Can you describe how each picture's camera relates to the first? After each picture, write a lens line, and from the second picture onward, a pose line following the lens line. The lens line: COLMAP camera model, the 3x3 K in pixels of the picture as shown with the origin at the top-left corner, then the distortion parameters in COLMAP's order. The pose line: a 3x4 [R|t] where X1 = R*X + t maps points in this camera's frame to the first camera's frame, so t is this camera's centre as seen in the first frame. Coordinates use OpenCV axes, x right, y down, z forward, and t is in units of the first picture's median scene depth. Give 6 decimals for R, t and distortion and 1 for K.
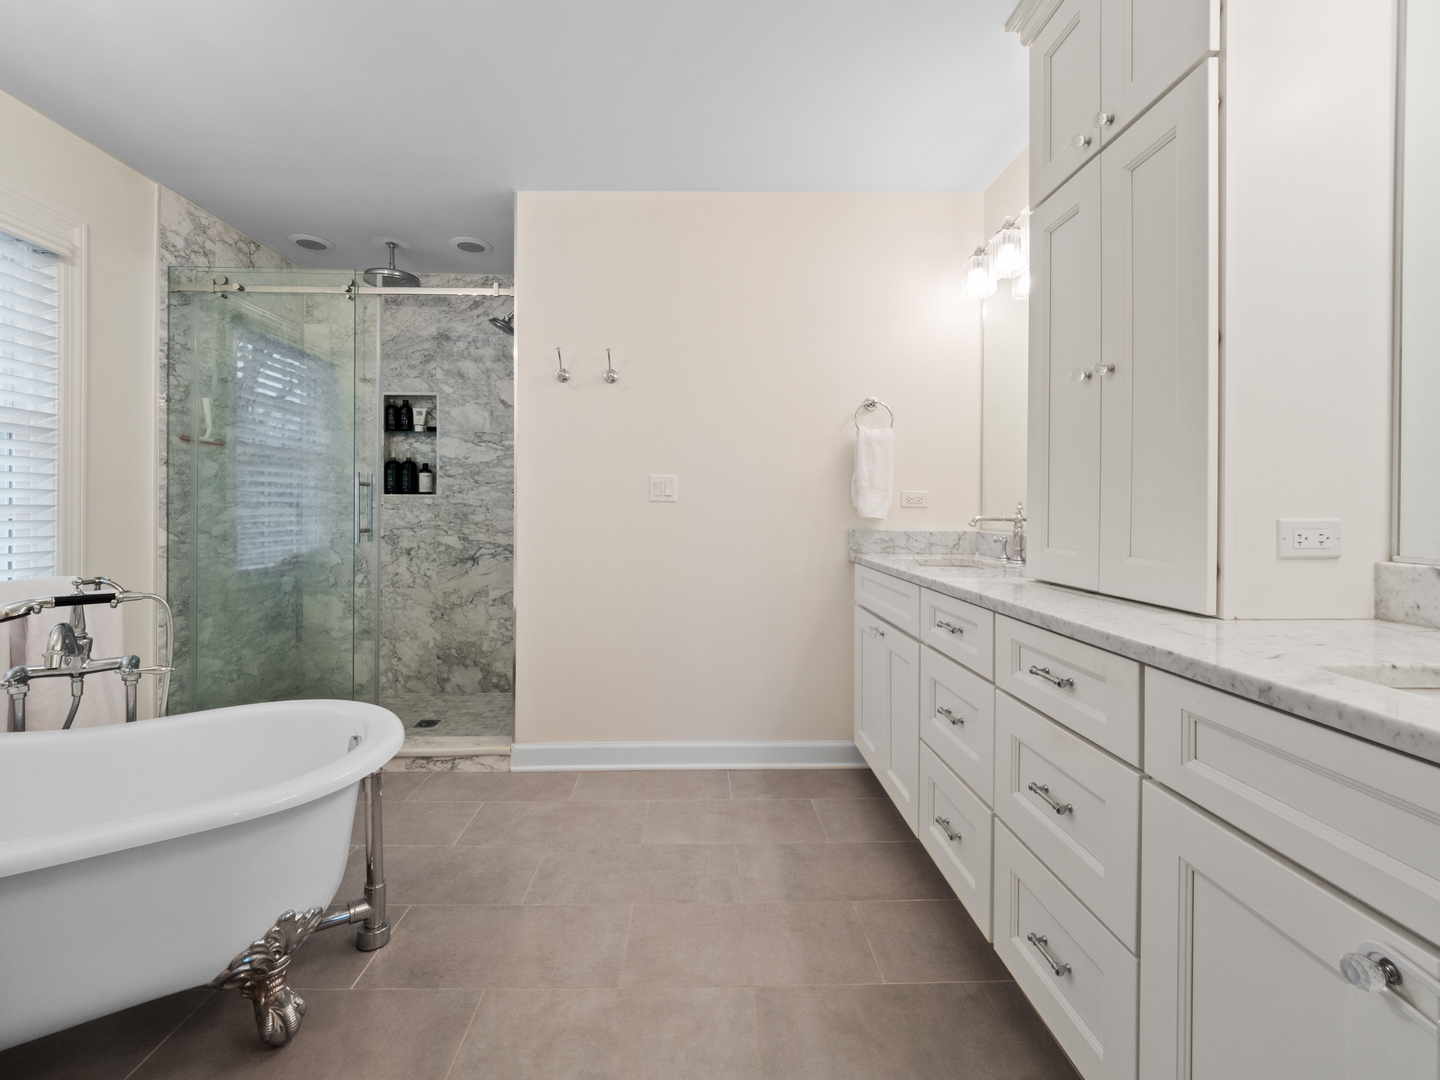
lens RADIAL K [[627.7, 0, 709.7], [0, 627.7, 509.9], [0, 0, 1]] dist [0.020364, -0.015803]
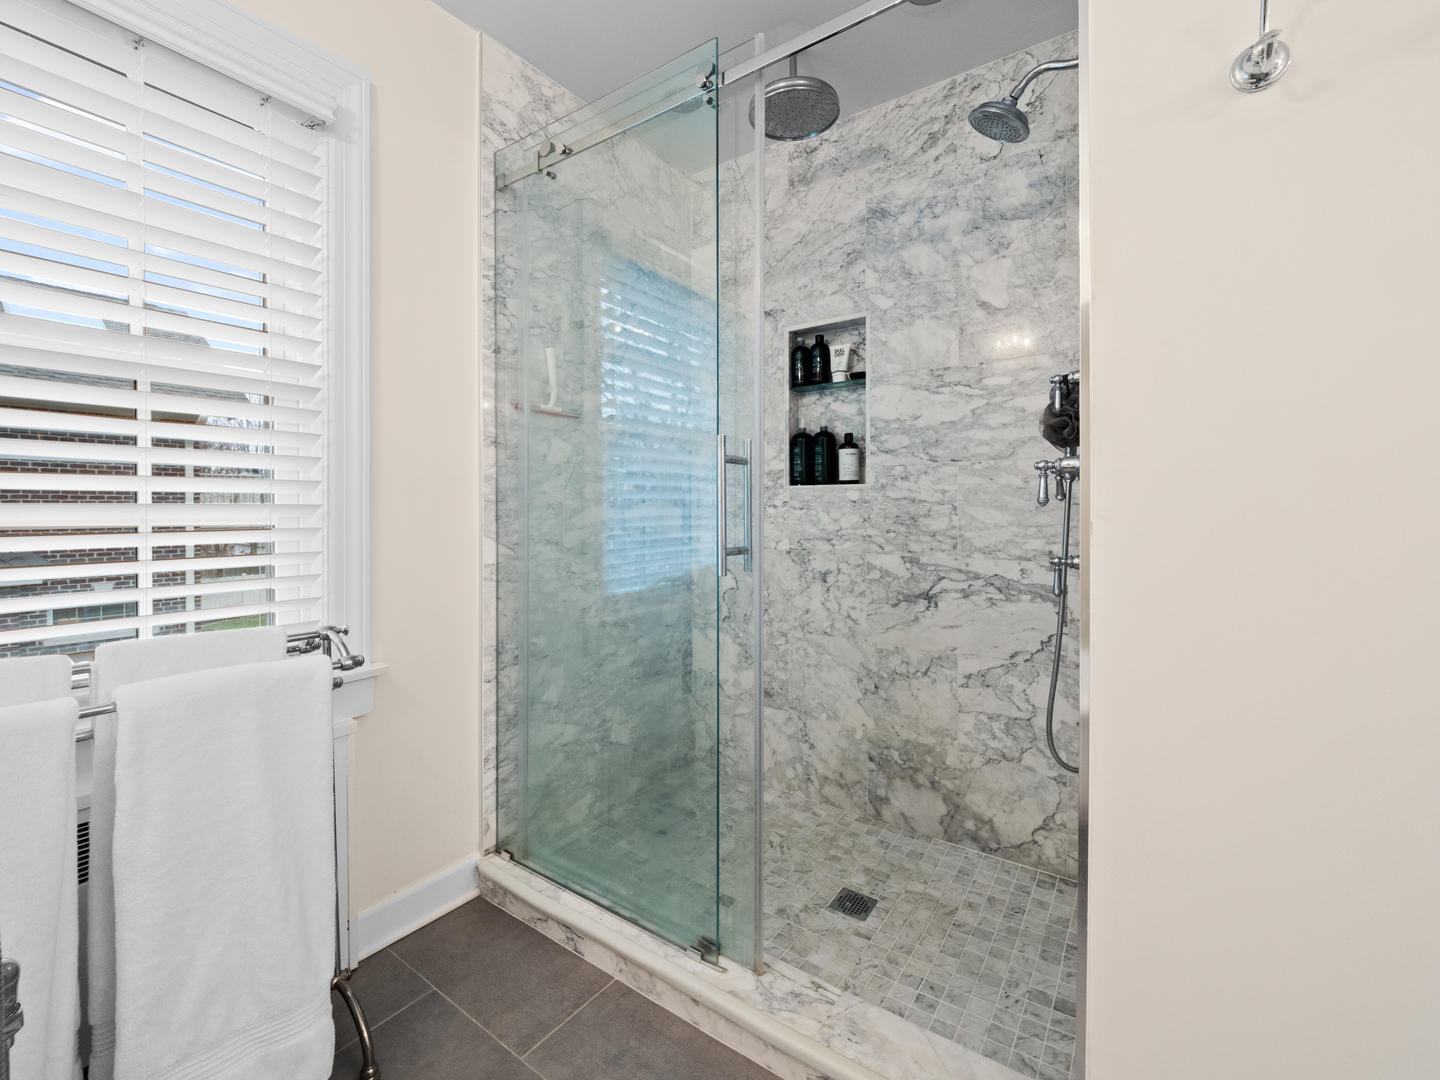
lens RADIAL K [[627.7, 0, 709.7], [0, 627.7, 509.9], [0, 0, 1]] dist [0.020364, -0.015803]
pose [[0.795619, -0.003009, -0.605790, -0.192374], [0.003529, 0.999994, -0.000334, -0.000096], [0.605787, -0.001872, 0.795625, 0.439936]]
